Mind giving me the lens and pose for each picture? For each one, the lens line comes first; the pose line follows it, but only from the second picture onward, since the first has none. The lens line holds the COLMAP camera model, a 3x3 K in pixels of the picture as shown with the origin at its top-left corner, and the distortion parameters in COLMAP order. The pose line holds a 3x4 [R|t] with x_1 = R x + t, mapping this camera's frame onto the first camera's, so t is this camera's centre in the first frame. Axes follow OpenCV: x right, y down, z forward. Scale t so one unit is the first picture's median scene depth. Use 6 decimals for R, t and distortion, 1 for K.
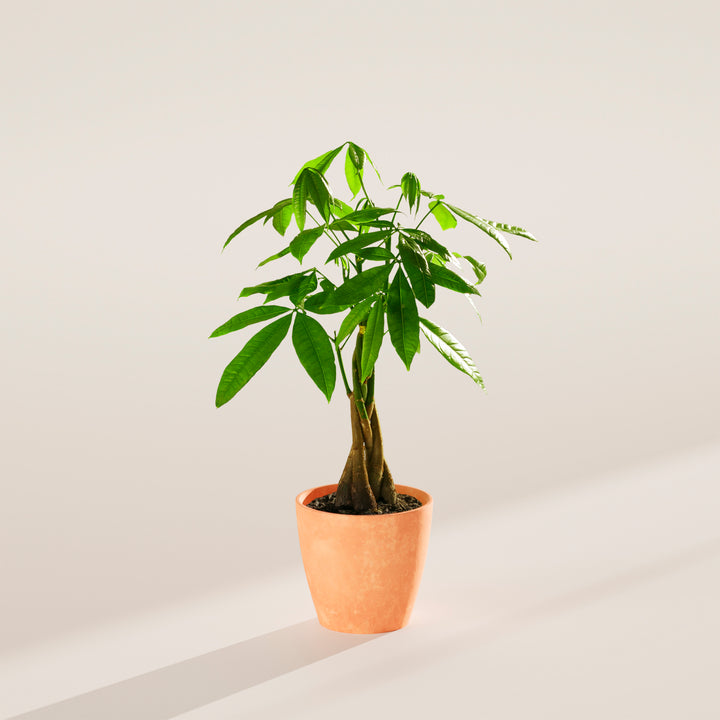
lens RADIAL K [[3531.5, 0, 359.9], [0, 3531.5, 359.5], [0, 0, 1]] dist [-0.208119, 0.000000]
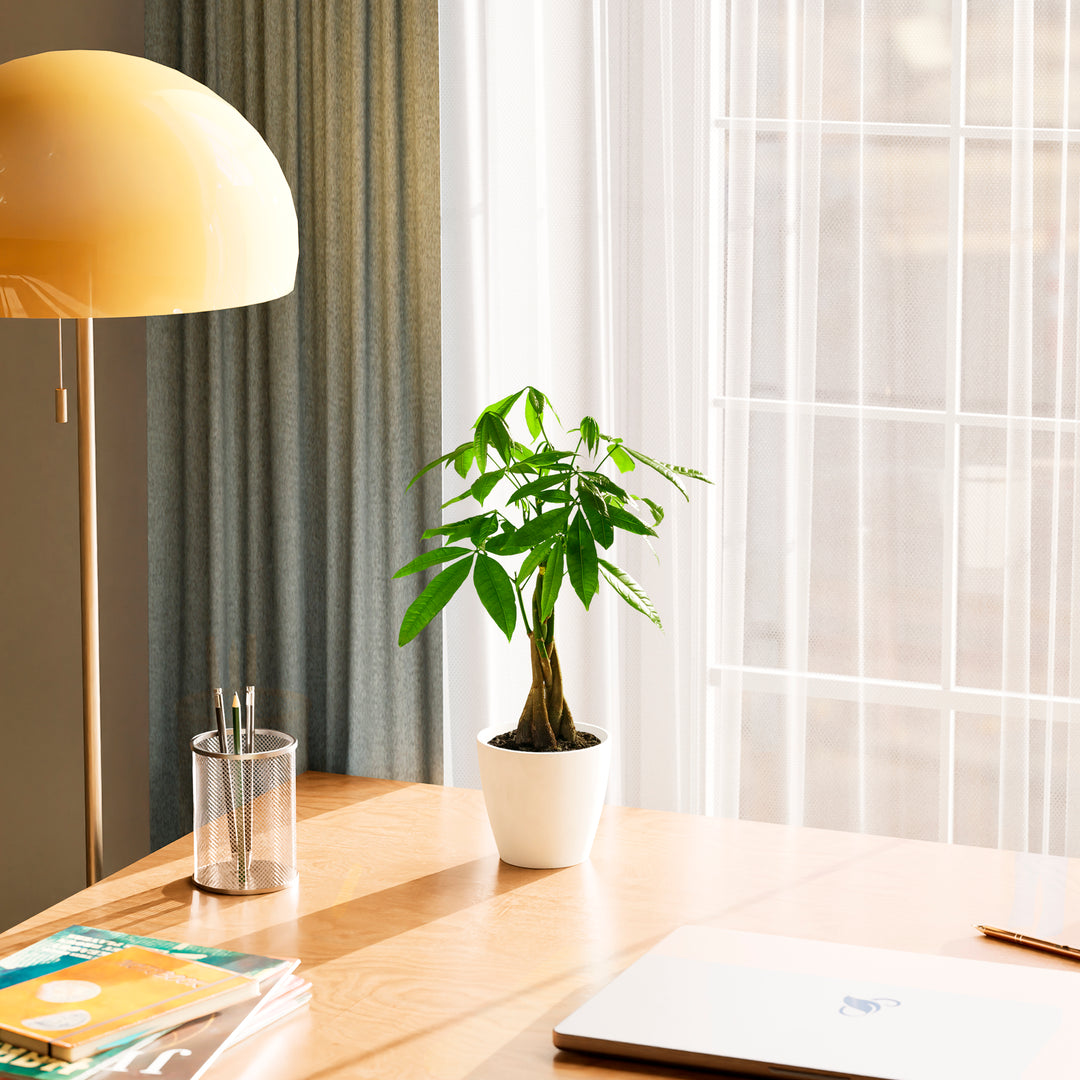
lens RADIAL K [[5297.3, 0, 540.9], [0, 5297.3, 538.6], [0, 0, 1]] dist [-0.208119, 0.000000]
pose [[0.999995, -0.000349, -0.003294, 0.005359], [0.000250, 0.999554, -0.029874, 0.028044], [0.003303, 0.029873, 0.999548, -0.530086]]
